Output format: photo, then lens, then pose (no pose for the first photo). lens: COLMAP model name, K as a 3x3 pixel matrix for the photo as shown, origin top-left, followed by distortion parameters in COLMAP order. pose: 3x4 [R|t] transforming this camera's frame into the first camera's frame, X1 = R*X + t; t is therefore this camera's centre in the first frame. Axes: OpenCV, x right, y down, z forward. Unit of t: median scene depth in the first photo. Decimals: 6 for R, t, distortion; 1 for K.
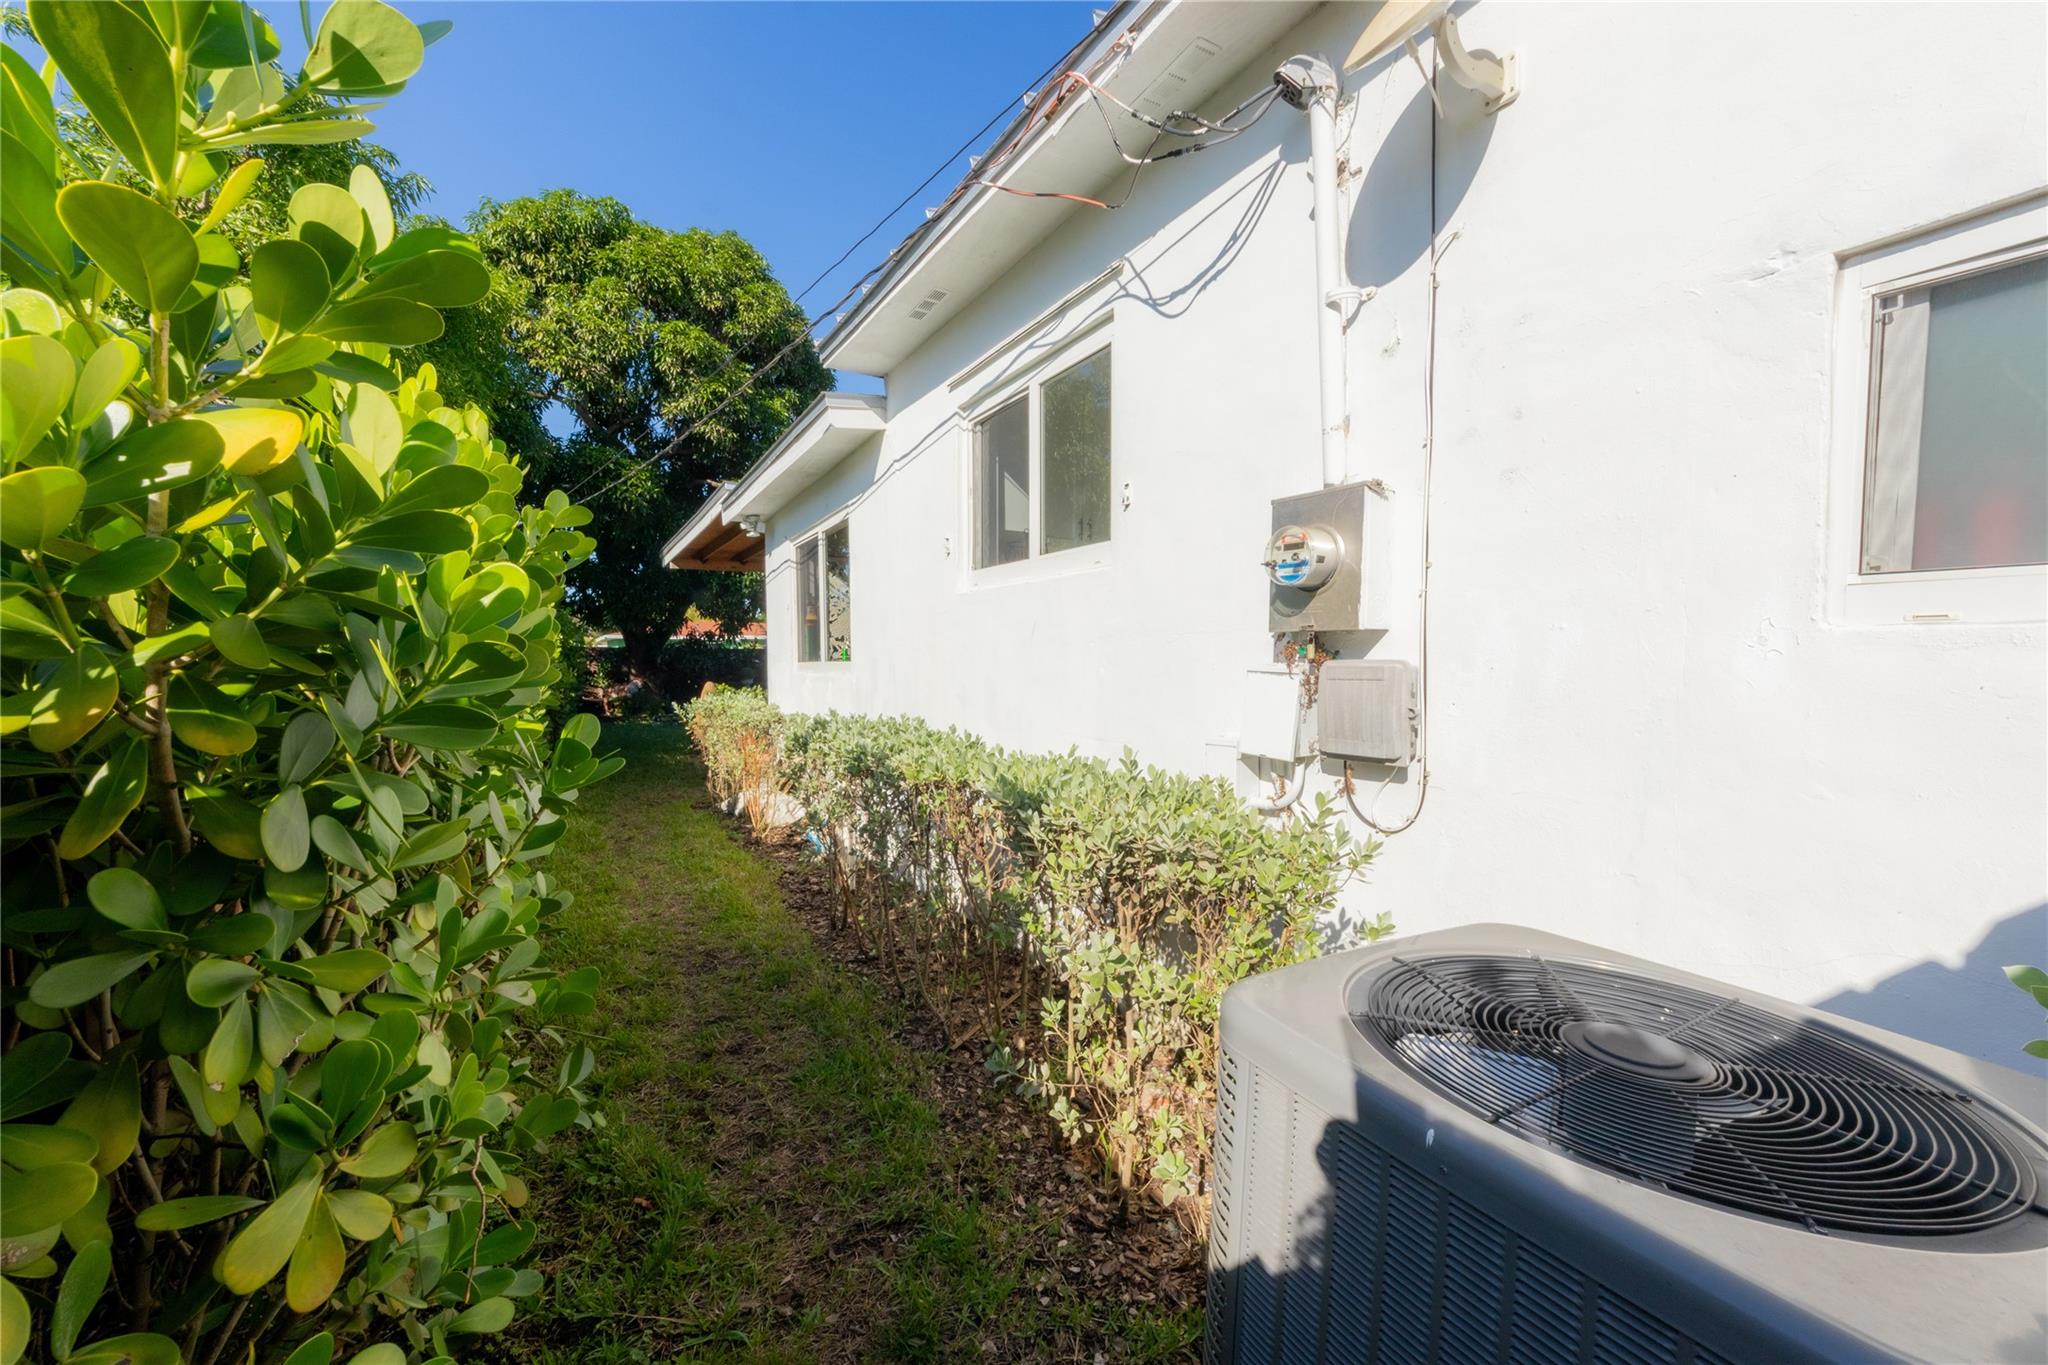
lens RADIAL K [[756.1, 0, 1029.5], [0, 756.1, 695.0], [0, 0, 1]] dist [0.004315, -0.000324]
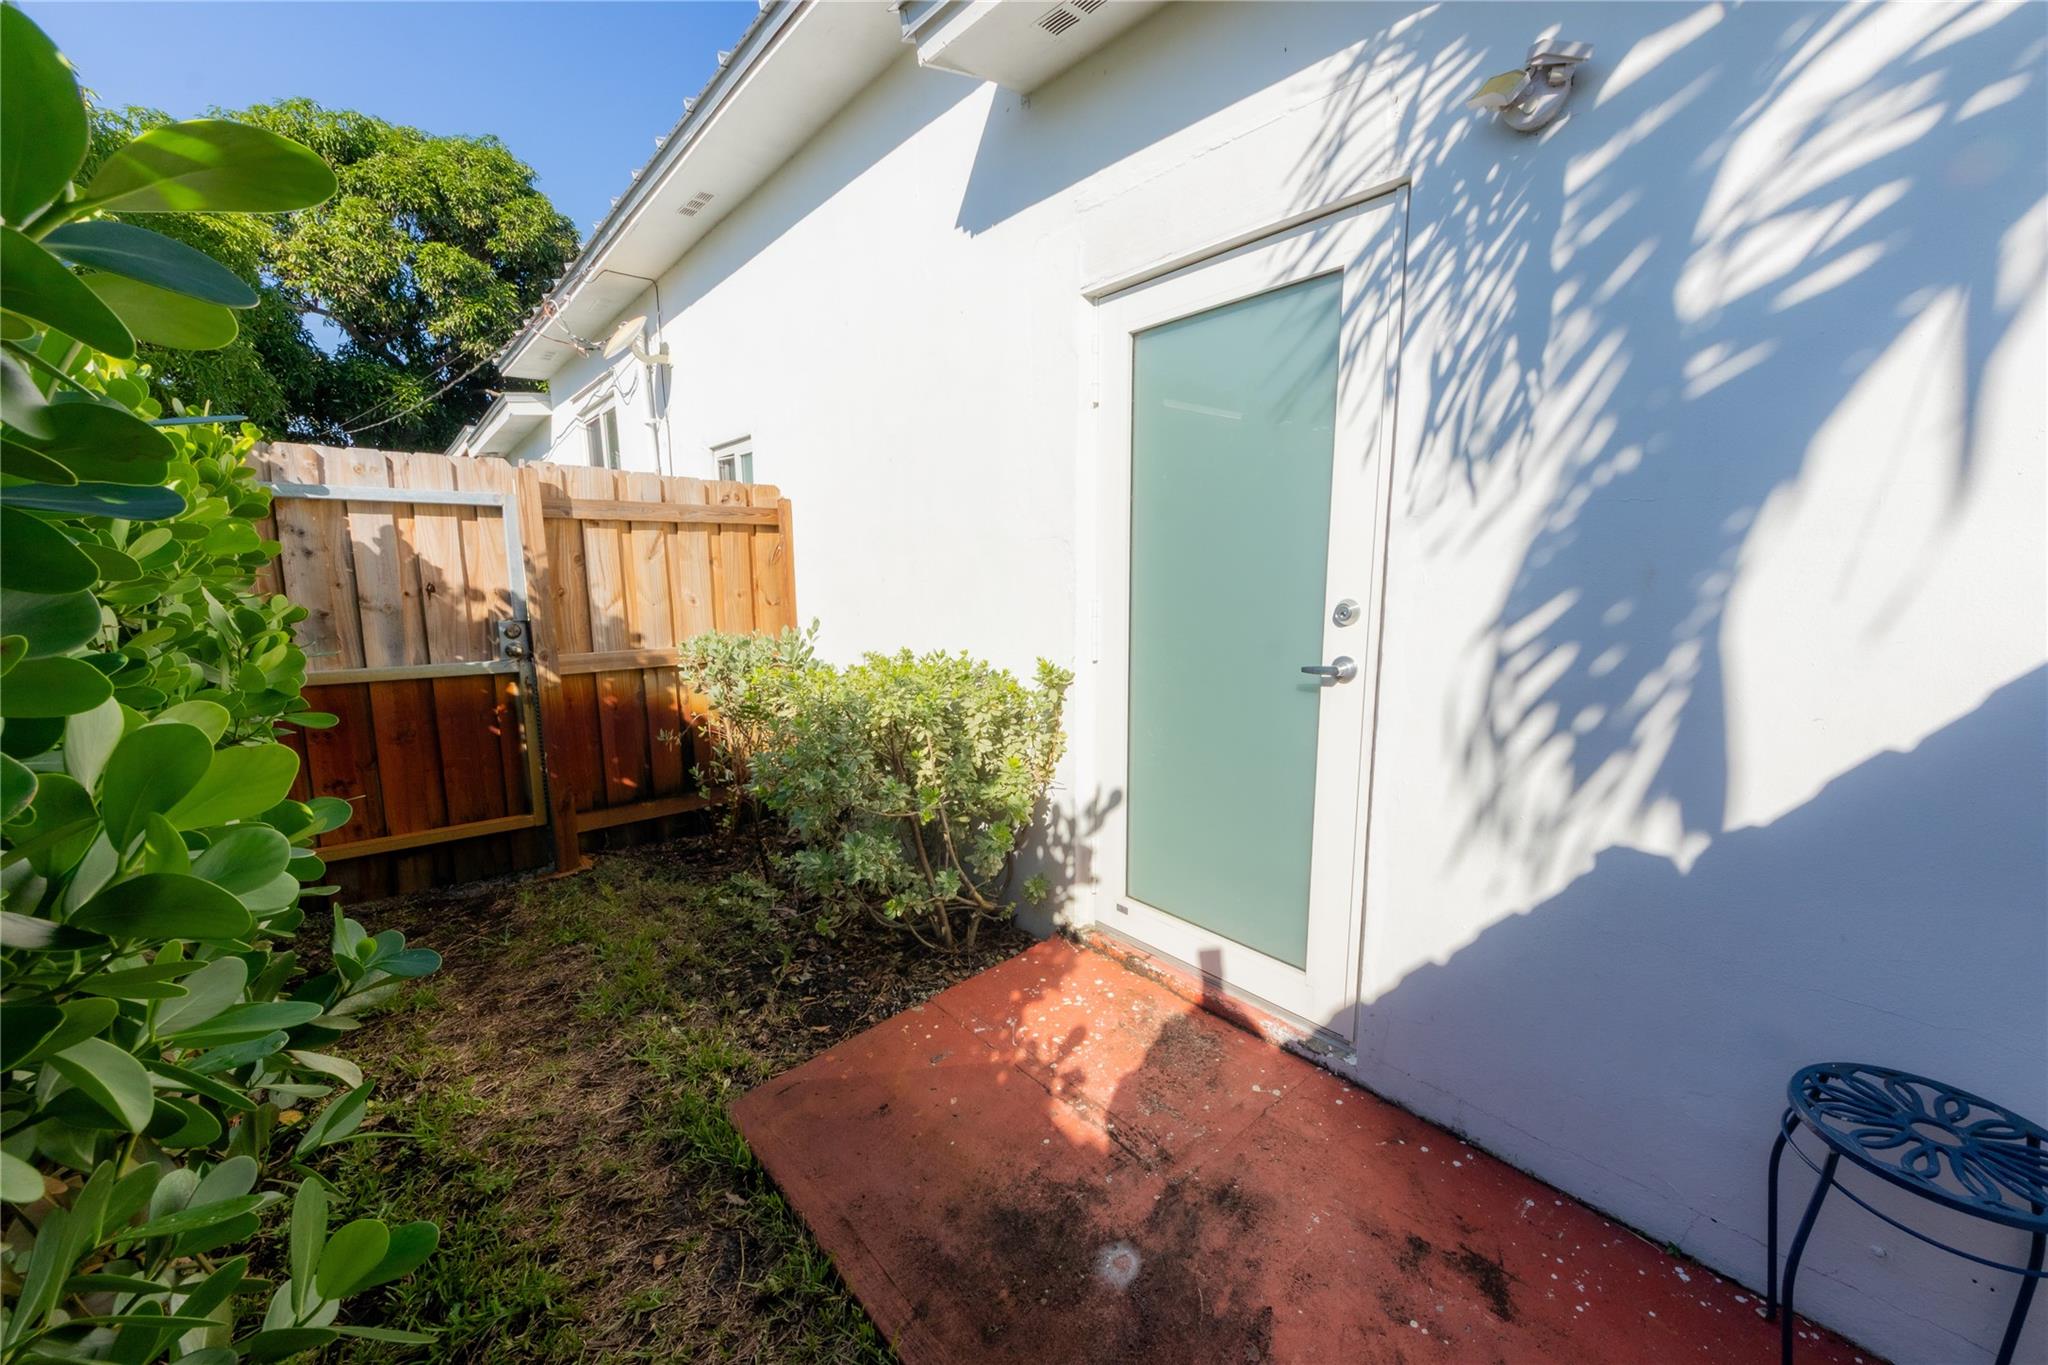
lens RADIAL K [[756.1, 0, 1015.6], [0, 756.1, 666.4], [0, 0, 1]] dist [0.004315, -0.000324]
pose [[0.988019, -0.037968, 0.149588, 0.165549], [0.022066, 0.994061, 0.106562, 0.008637], [-0.152746, -0.101984, 0.982989, -0.247301]]
